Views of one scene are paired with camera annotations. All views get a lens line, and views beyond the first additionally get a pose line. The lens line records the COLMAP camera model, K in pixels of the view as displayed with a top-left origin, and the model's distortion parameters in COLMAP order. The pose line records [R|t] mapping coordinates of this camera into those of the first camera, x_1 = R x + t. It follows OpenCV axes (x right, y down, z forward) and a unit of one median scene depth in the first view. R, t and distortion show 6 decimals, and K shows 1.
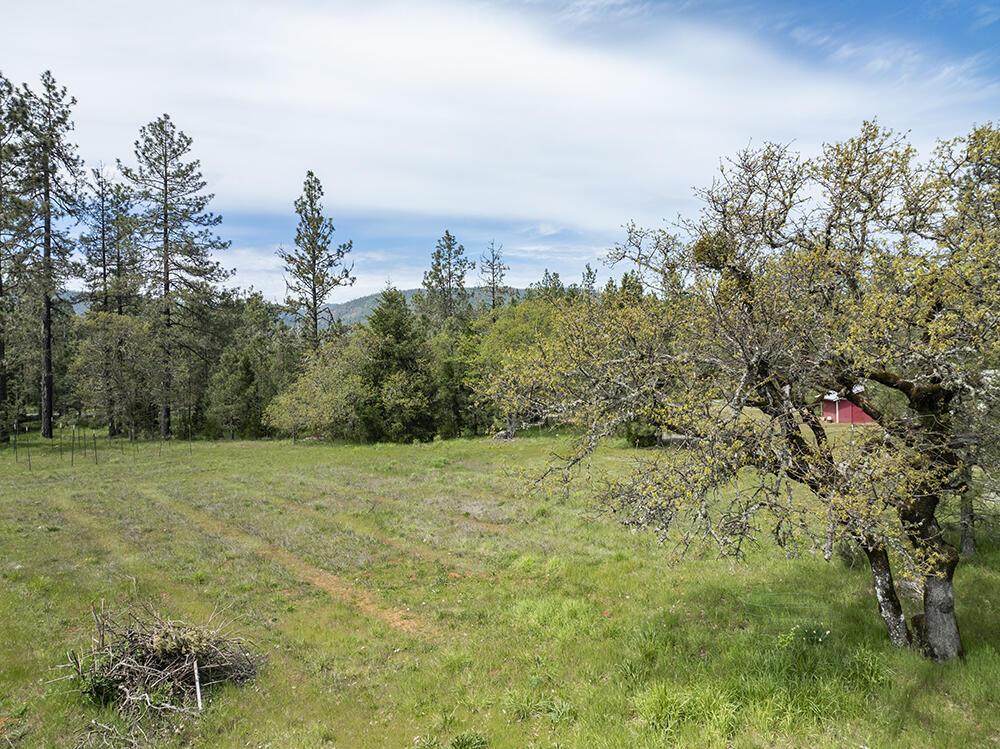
lens RADIAL K [[705.2, 0, 497.9], [0, 705.2, 376.1], [0, 0, 1]] dist [-0.045438, 0.023164]
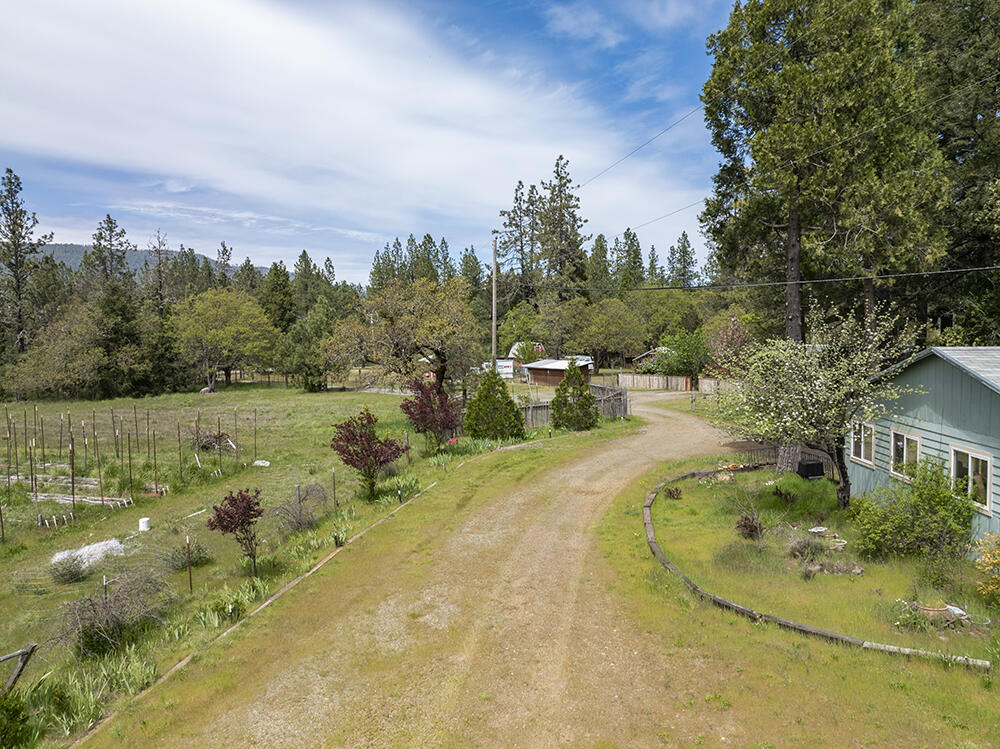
lens RADIAL K [[719.7, 0, 519.9], [0, 719.7, 374.6], [0, 0, 1]] dist [-0.078633, 0.081284]
pose [[0.845869, -0.020602, 0.532993, -0.185348], [-0.001537, 0.999155, 0.041061, -0.004511], [-0.533388, -0.035551, 0.845123, -0.434543]]
